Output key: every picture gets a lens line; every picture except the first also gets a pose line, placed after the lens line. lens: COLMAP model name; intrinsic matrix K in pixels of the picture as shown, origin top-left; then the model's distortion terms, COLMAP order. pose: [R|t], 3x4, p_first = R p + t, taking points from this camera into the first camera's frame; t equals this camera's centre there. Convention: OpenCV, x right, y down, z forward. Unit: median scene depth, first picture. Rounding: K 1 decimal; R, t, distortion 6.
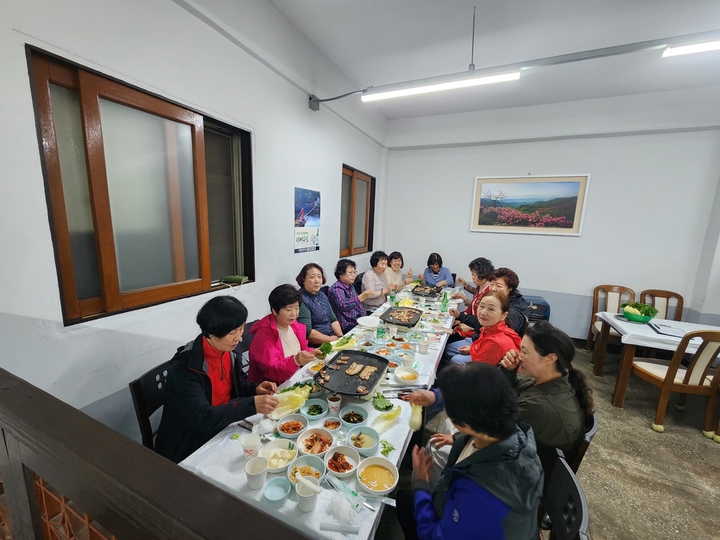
lens RADIAL K [[296.7, 0, 358.4], [0, 296.7, 270.1], [0, 0, 1]] dist [-0.000913, 0.001299]
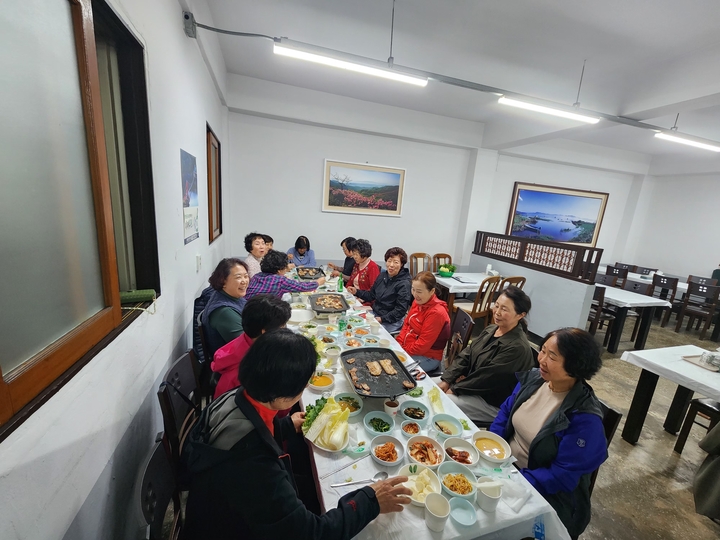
lens RADIAL K [[296.7, 0, 360.2], [0, 296.7, 269.6], [0, 0, 1]] dist [-0.000913, 0.001299]
pose [[0.743698, -0.115742, 0.658420, -0.344884], [0.060646, 0.992518, 0.105971, -0.044287], [-0.665759, -0.038880, 0.745153, 0.183307]]
